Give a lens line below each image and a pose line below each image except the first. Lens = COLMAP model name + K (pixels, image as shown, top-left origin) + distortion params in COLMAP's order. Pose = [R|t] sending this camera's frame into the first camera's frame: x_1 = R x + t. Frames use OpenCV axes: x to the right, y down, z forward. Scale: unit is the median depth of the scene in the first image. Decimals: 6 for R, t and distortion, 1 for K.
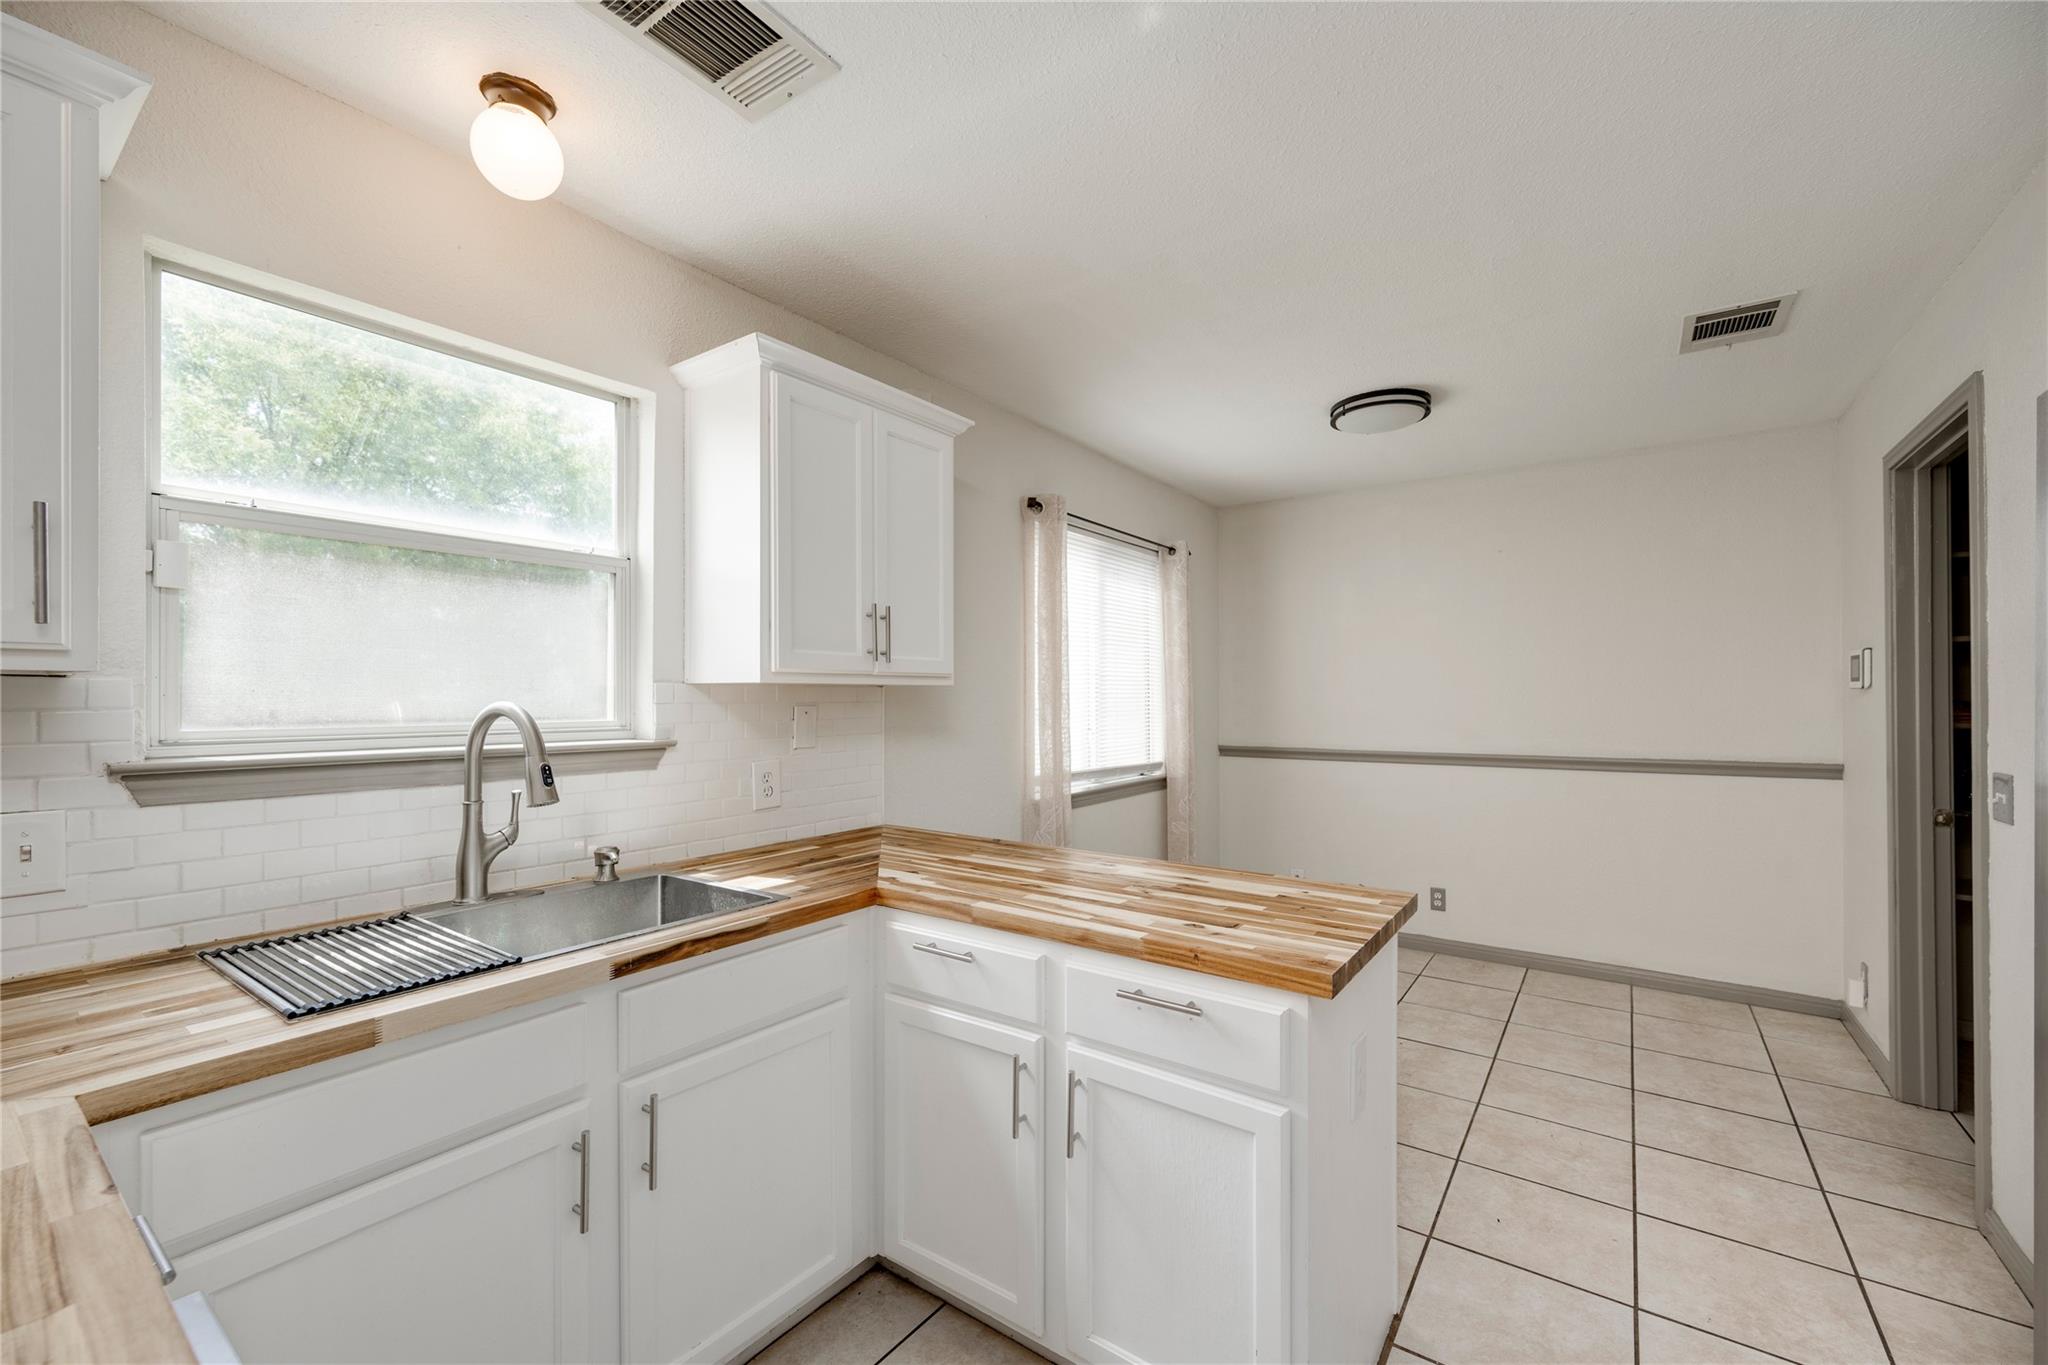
lens RADIAL K [[816.1, 0, 1037.0], [0, 816.1, 692.6], [0, 0, 1]] dist [0.000163, -0.000168]
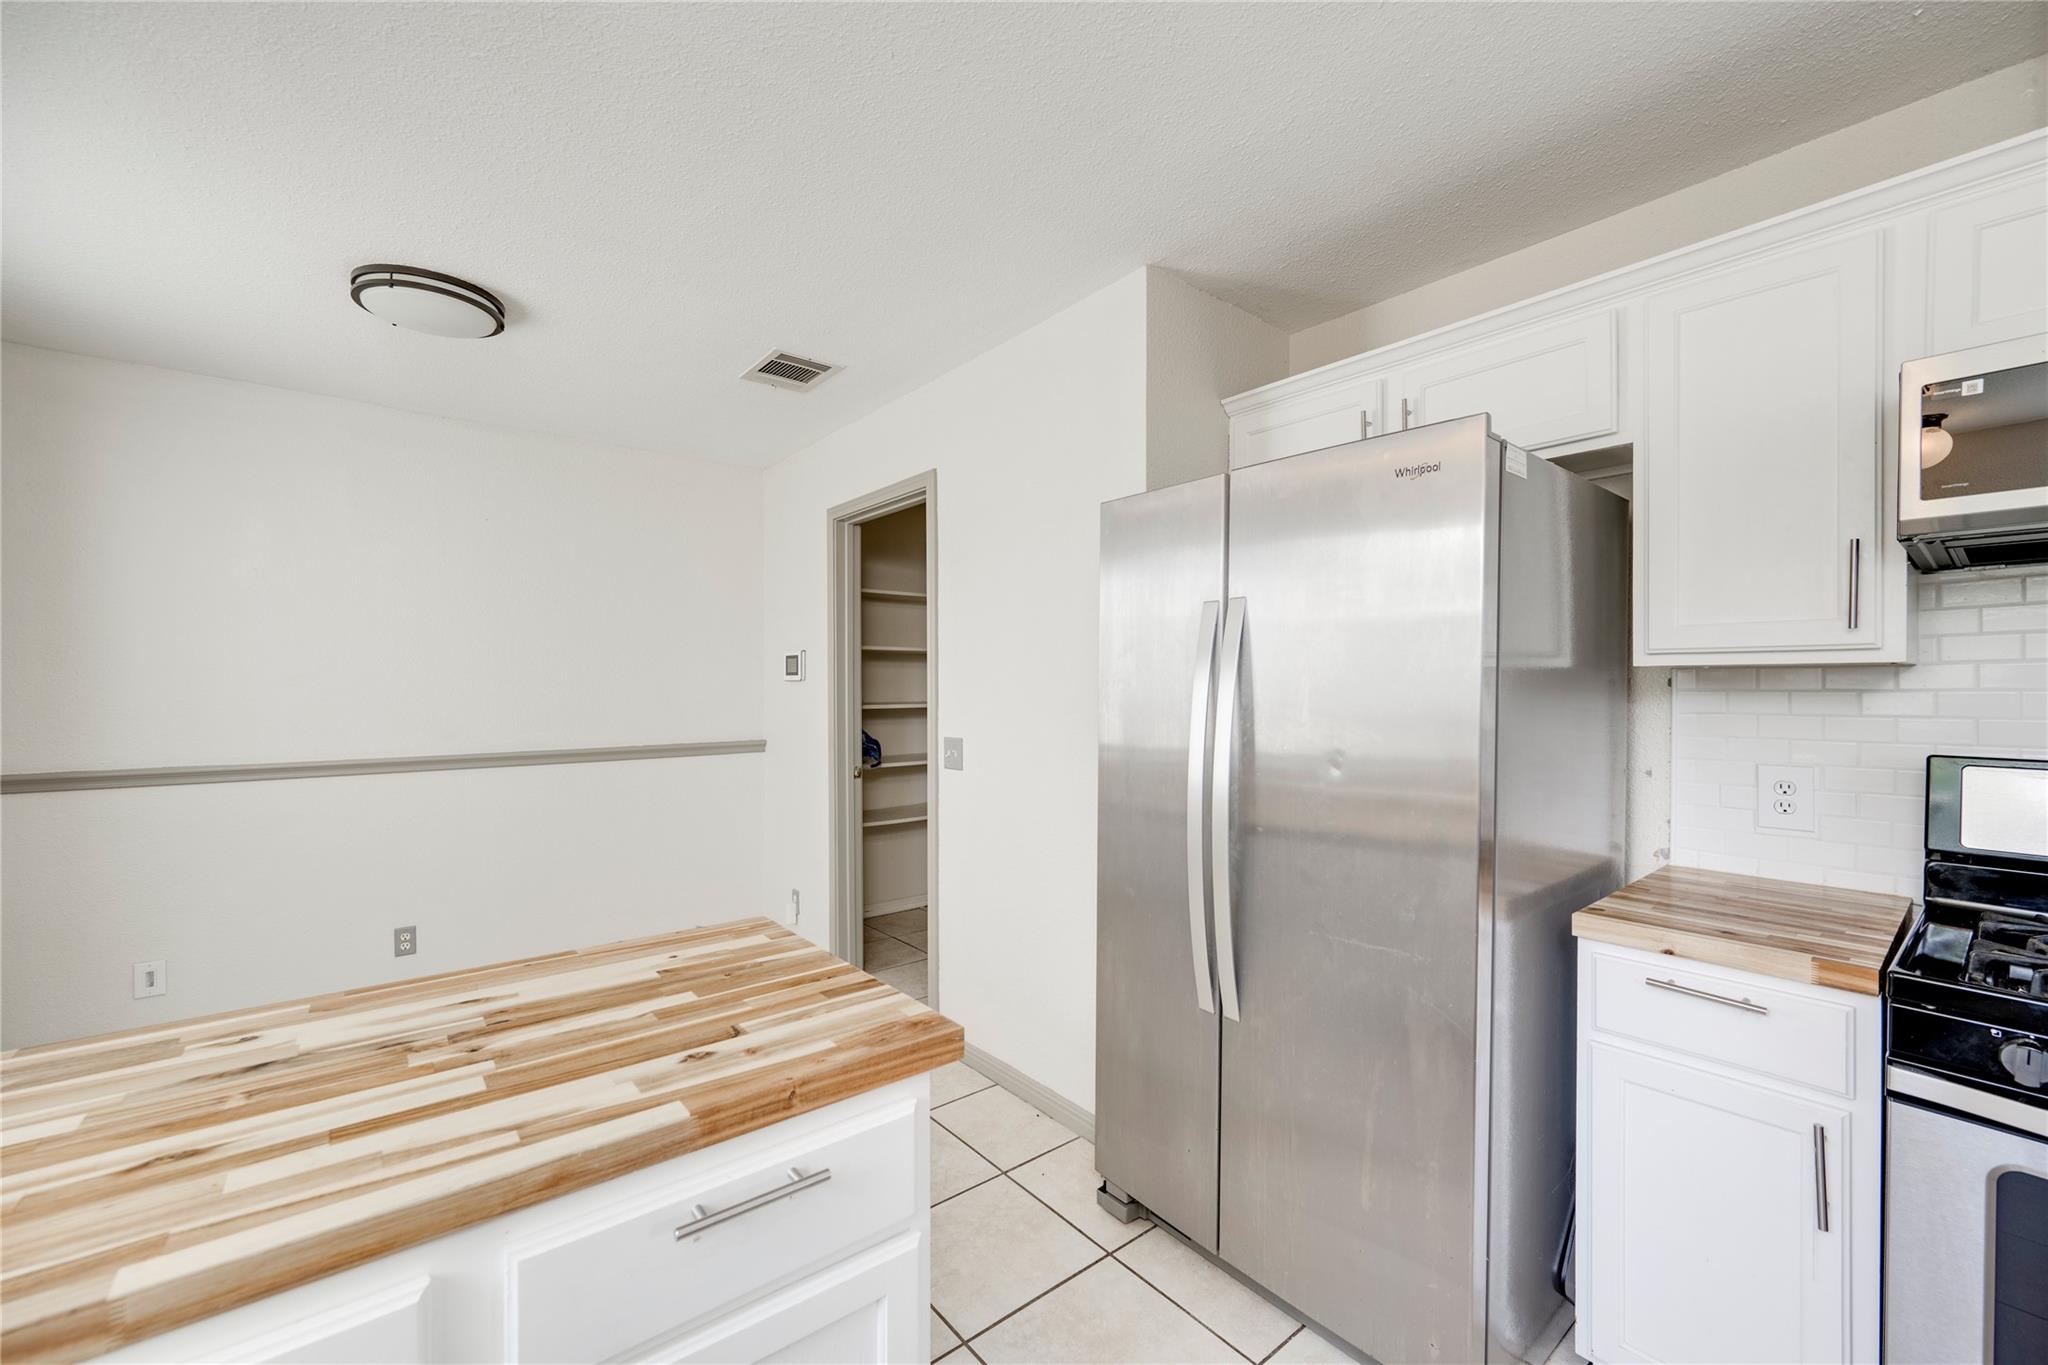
lens RADIAL K [[816.1, 0, 1037.0], [0, 816.1, 692.6], [0, 0, 1]] dist [0.000163, -0.000168]
pose [[0.255256, -0.002443, 0.966870, -0.320656], [-0.009783, 0.999939, 0.005109, 0.006571], [-0.966824, -0.010763, 0.255217, 0.576921]]
